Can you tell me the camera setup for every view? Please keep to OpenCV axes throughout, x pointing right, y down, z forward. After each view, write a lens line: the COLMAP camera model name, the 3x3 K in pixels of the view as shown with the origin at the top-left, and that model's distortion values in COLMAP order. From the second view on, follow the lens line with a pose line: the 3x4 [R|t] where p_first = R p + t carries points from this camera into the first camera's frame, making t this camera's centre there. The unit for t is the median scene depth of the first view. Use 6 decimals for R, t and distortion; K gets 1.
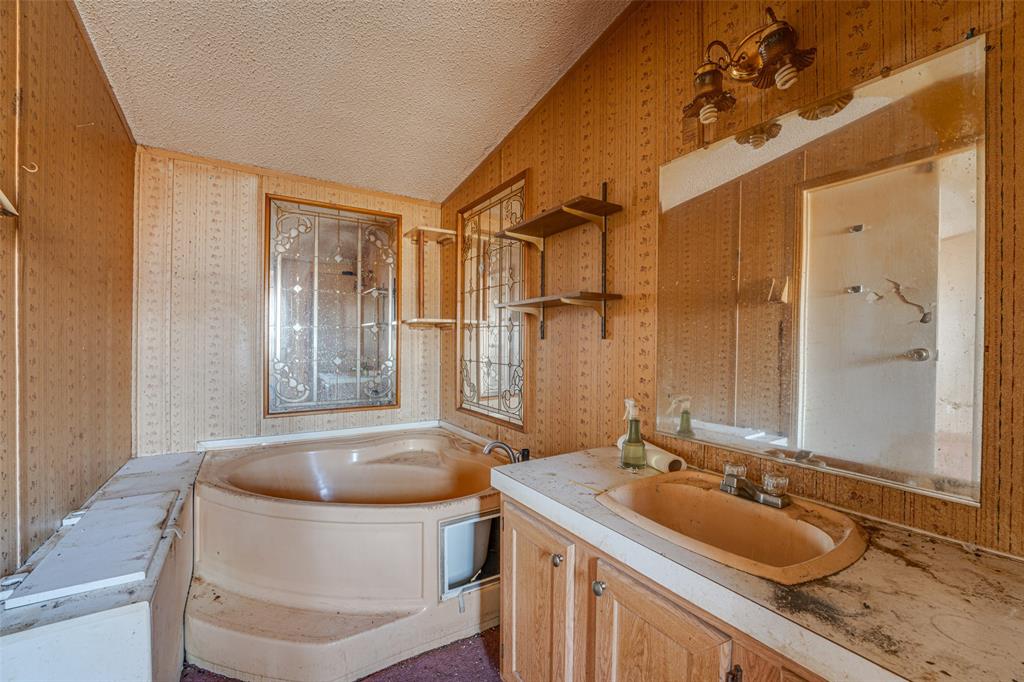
lens RADIAL K [[421.7, 0, 508.3], [0, 421.7, 343.9], [0, 0, 1]] dist [-0.023610, 0.000879]
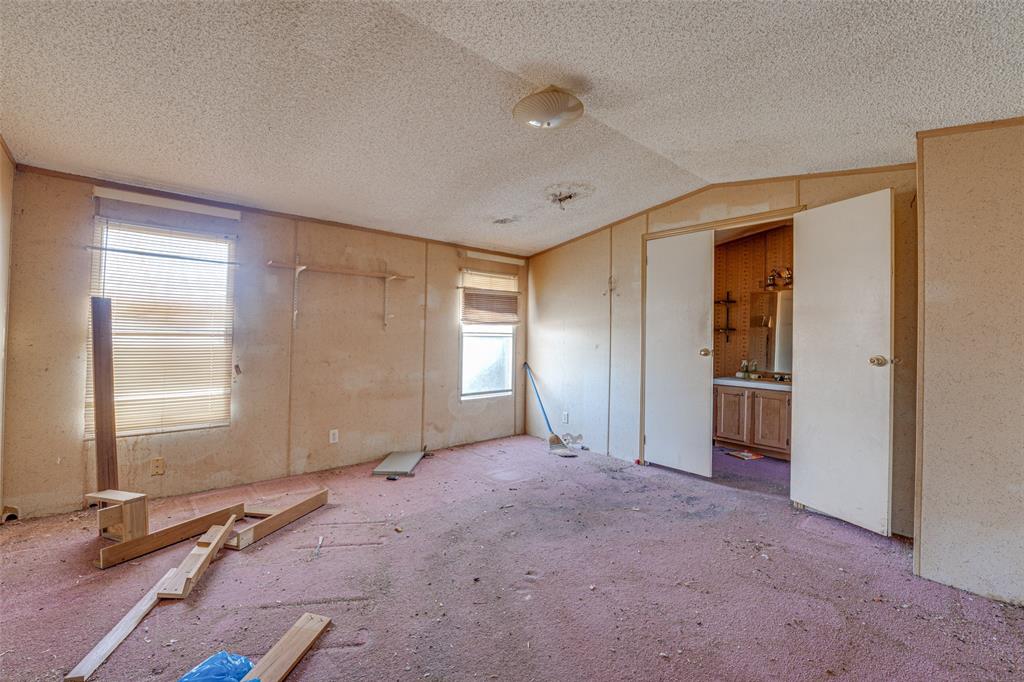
lens RADIAL K [[421.7, 0, 508.3], [0, 421.7, 343.9], [0, 0, 1]] dist [-0.023610, 0.000879]
pose [[0.992693, -0.001251, 0.120663, -1.805734], [0.002406, 0.999953, -0.009423, 0.022762], [-0.120645, 0.009645, 0.992649, -1.920188]]
